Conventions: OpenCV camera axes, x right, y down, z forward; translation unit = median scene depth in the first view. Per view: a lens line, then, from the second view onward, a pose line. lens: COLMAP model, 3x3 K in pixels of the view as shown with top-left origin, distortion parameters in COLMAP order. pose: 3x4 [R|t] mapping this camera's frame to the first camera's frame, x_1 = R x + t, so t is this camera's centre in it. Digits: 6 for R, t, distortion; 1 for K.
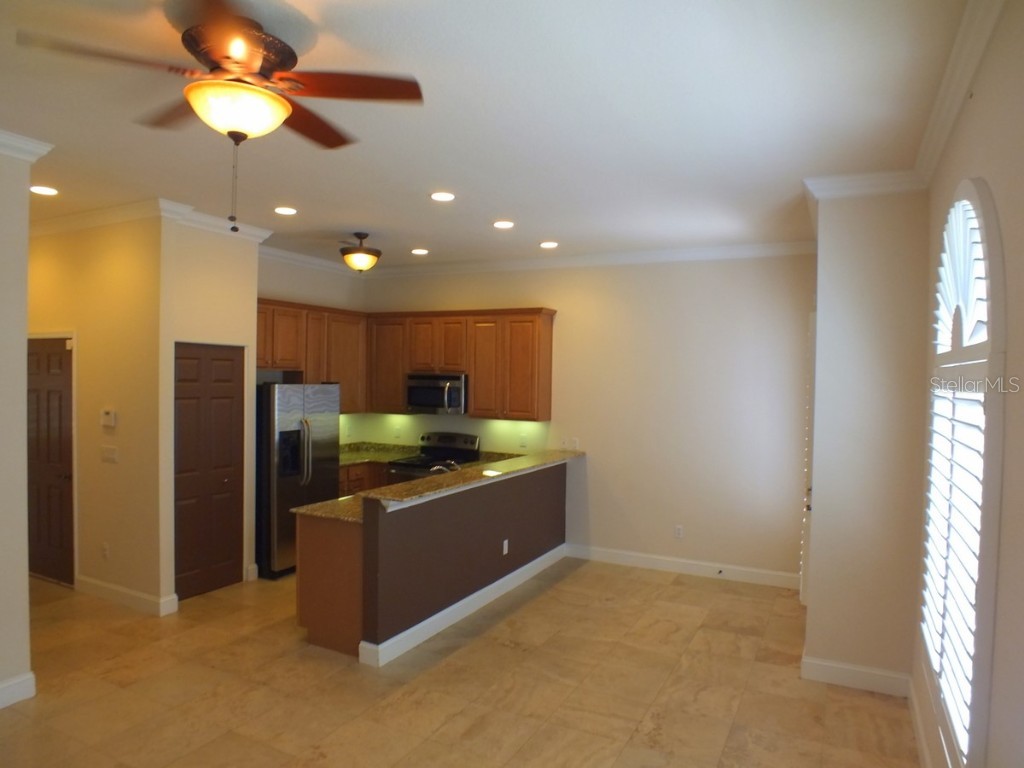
lens RADIAL K [[644.0, 0, 511.8], [0, 644.0, 399.4], [0, 0, 1]] dist [-0.067939, -0.000377]
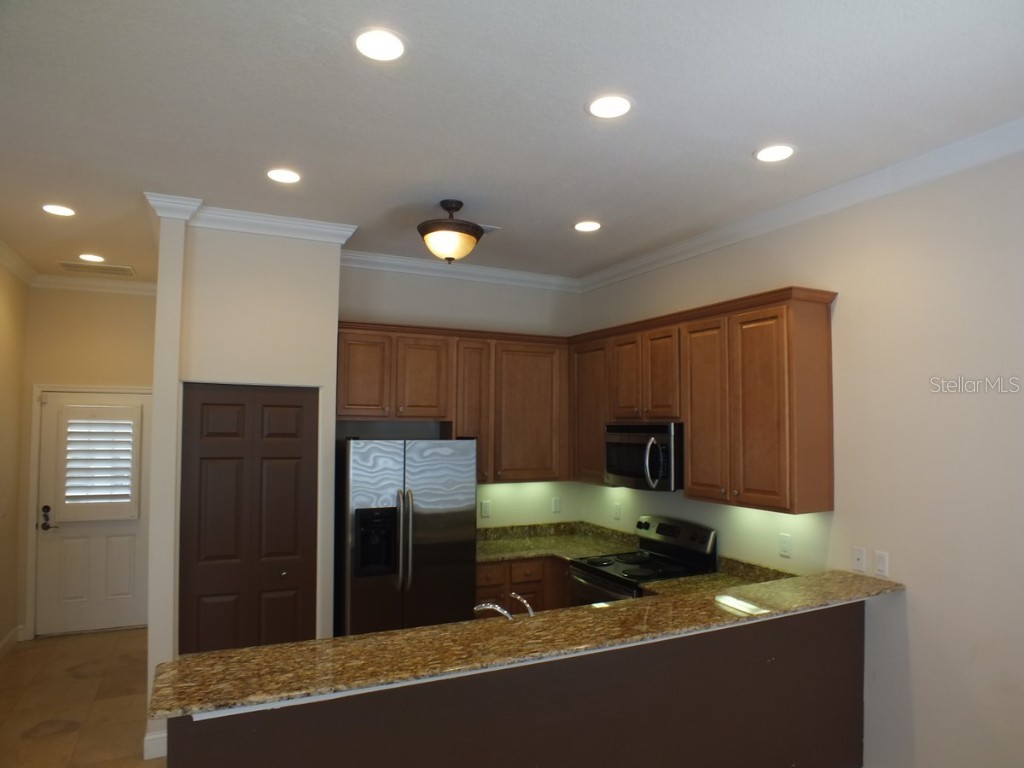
lens RADIAL K [[644.0, 0, 511.8], [0, 644.0, 399.4], [0, 0, 1]] dist [-0.067939, -0.000377]
pose [[0.805694, -0.038412, -0.591086, 0.151580], [-0.011973, 0.996635, -0.081088, -0.010947], [0.592211, 0.072409, 0.802523, 0.448112]]
